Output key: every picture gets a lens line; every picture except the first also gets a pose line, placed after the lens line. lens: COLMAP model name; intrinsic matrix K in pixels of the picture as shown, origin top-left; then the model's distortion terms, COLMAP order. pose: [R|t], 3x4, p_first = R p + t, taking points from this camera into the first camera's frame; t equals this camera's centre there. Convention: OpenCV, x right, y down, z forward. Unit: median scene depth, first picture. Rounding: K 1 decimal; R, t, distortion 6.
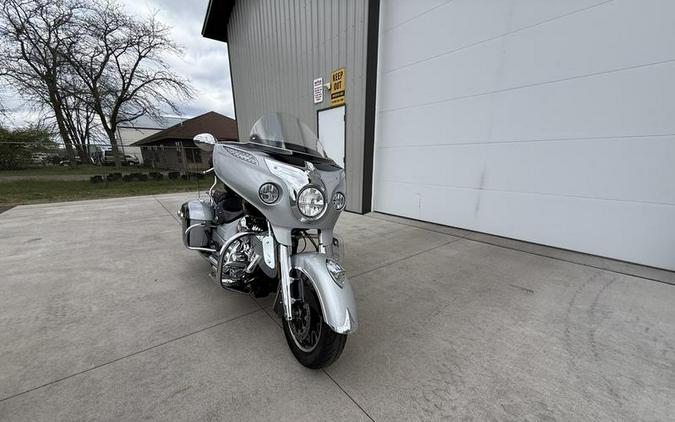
lens RADIAL K [[269.2, 0, 338.9], [0, 269.2, 244.3], [0, 0, 1]] dist [0.001228, -0.000116]
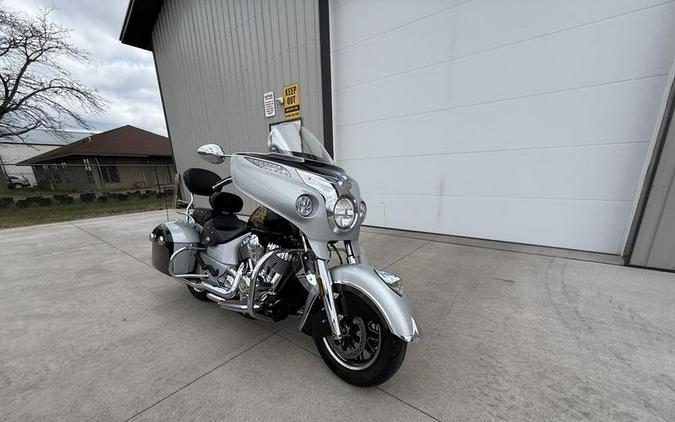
lens RADIAL K [[269.2, 0, 336.2], [0, 269.2, 245.3], [0, 0, 1]] dist [0.001228, -0.000116]
pose [[0.973373, -0.083619, 0.213431, -0.207357], [0.093285, 0.995002, -0.035610, -0.005056], [-0.209387, 0.054572, 0.976309, 0.041069]]
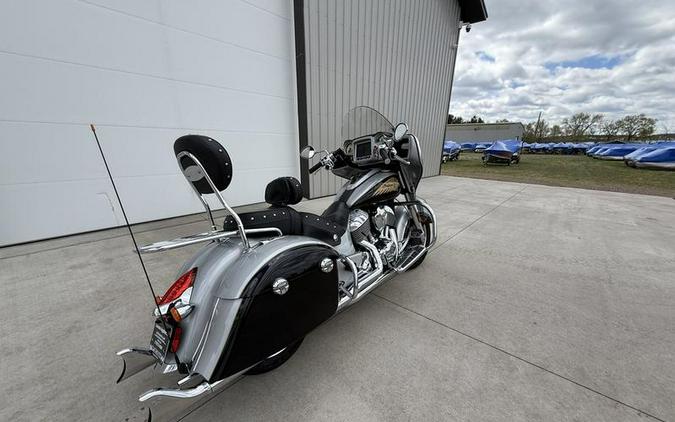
lens RADIAL K [[269.2, 0, 340.0], [0, 269.2, 242.7], [0, 0, 1]] dist [0.001228, -0.000116]
pose [[-0.194425, -0.339417, 0.920323, -0.955367], [0.286077, 0.877820, 0.384177, -0.300777], [-0.938275, 0.337977, -0.073571, 0.931601]]
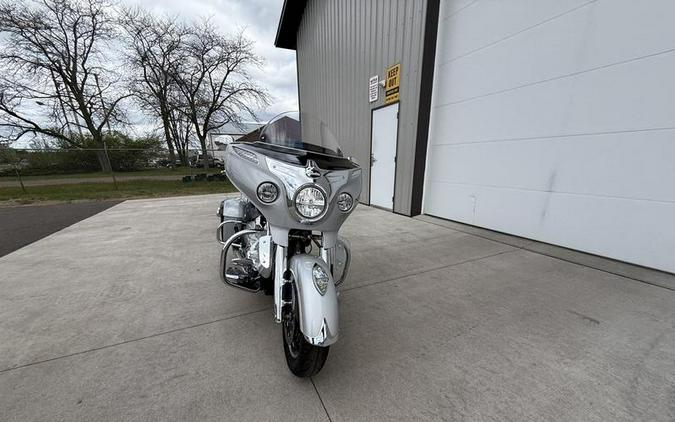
lens RADIAL K [[269.2, 0, 340.8], [0, 269.2, 244.9], [0, 0, 1]] dist [0.001228, -0.000116]
pose [[0.972628, 0.057991, -0.225014, 0.136017], [-0.058044, 0.998294, 0.006385, -0.010630], [0.225000, 0.006850, 0.974335, 0.055261]]
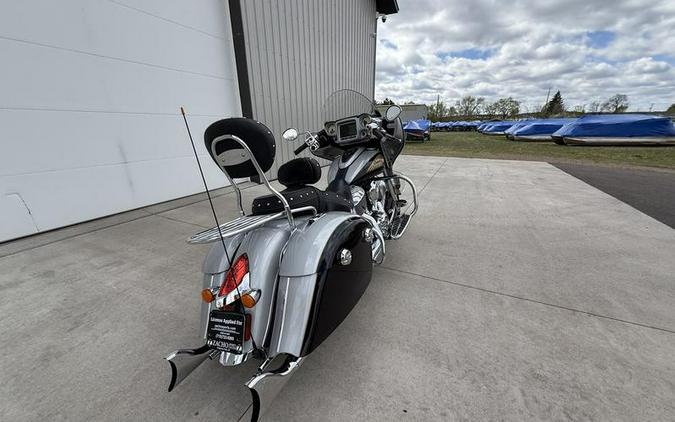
lens RADIAL K [[269.2, 0, 339.7], [0, 269.2, 223.1], [0, 0, 1]] dist [0.001228, -0.000116]
pose [[-0.451273, -0.298549, 0.840965, -0.932567], [0.279358, 0.847750, 0.450865, -0.357796], [-0.847533, 0.438393, -0.299164, 1.120184]]
